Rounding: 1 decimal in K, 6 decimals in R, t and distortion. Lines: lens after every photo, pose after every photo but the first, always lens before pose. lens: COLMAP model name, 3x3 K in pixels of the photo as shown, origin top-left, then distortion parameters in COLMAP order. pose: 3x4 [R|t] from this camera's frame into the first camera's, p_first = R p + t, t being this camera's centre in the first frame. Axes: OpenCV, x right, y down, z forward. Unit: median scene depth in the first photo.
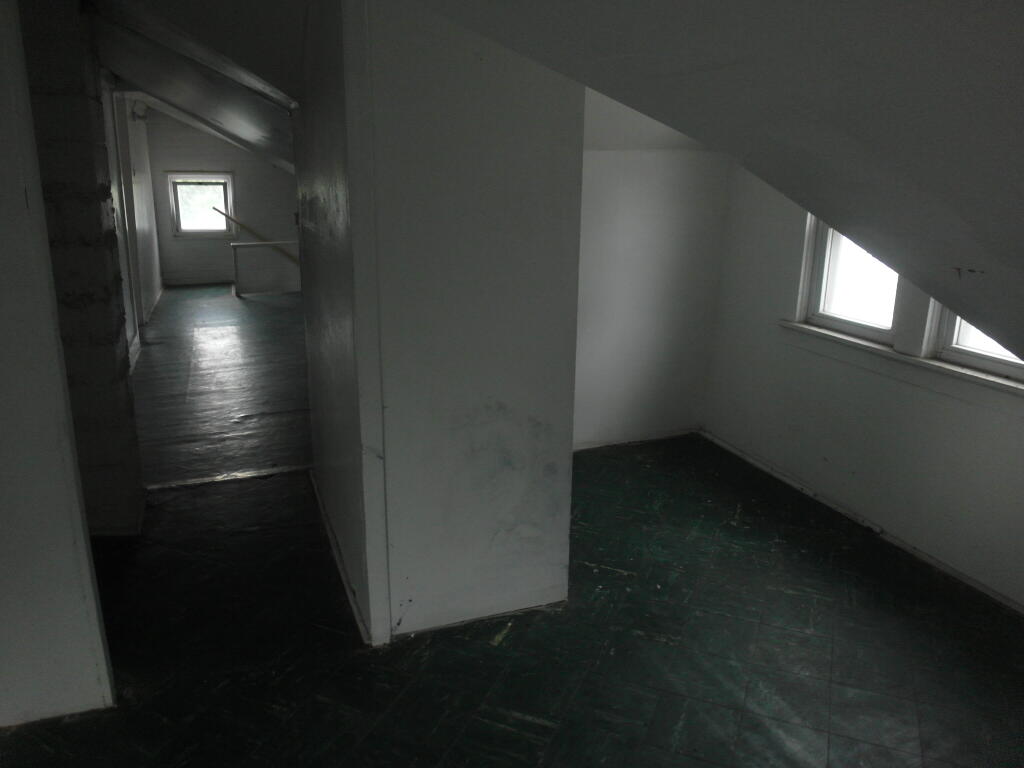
lens RADIAL K [[737.0, 0, 507.5], [0, 737.0, 377.4], [0, 0, 1]] dist [-0.024639, 0.002388]
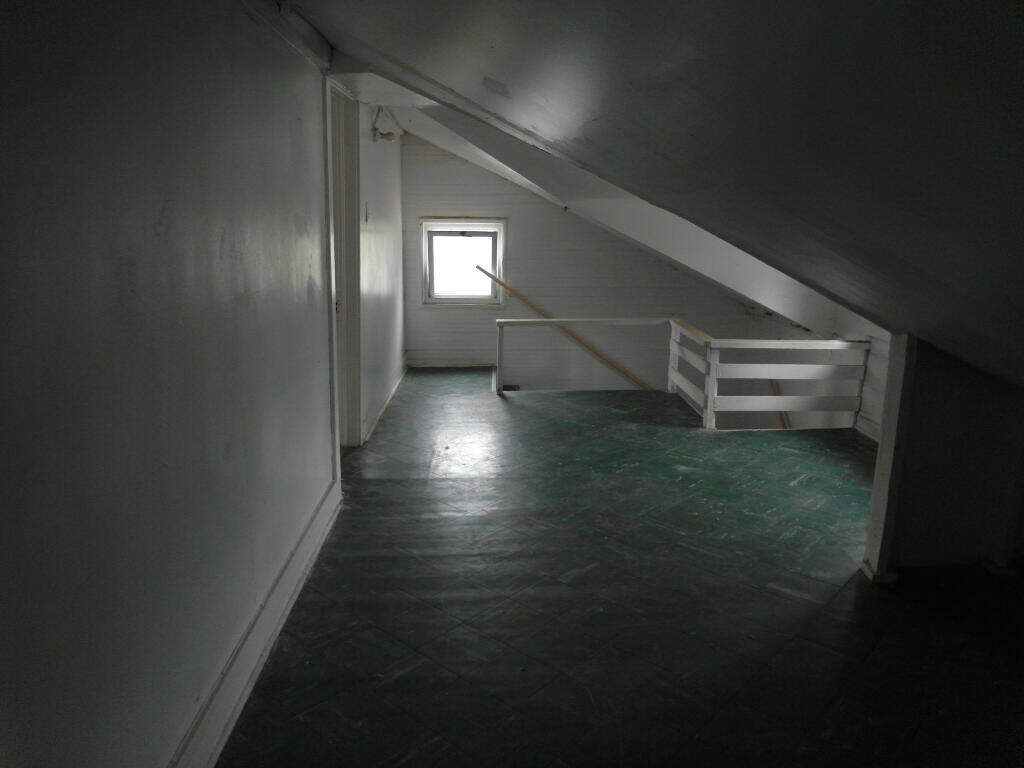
lens RADIAL K [[737.0, 0, 516.0], [0, 737.0, 384.0], [0, 0, 1]] dist [-0.024639, 0.002388]
pose [[0.947052, 0.065726, -0.314282, -0.130683], [-0.083310, 0.995603, -0.042834, -0.089385], [0.310085, 0.066749, 0.948363, 0.334745]]
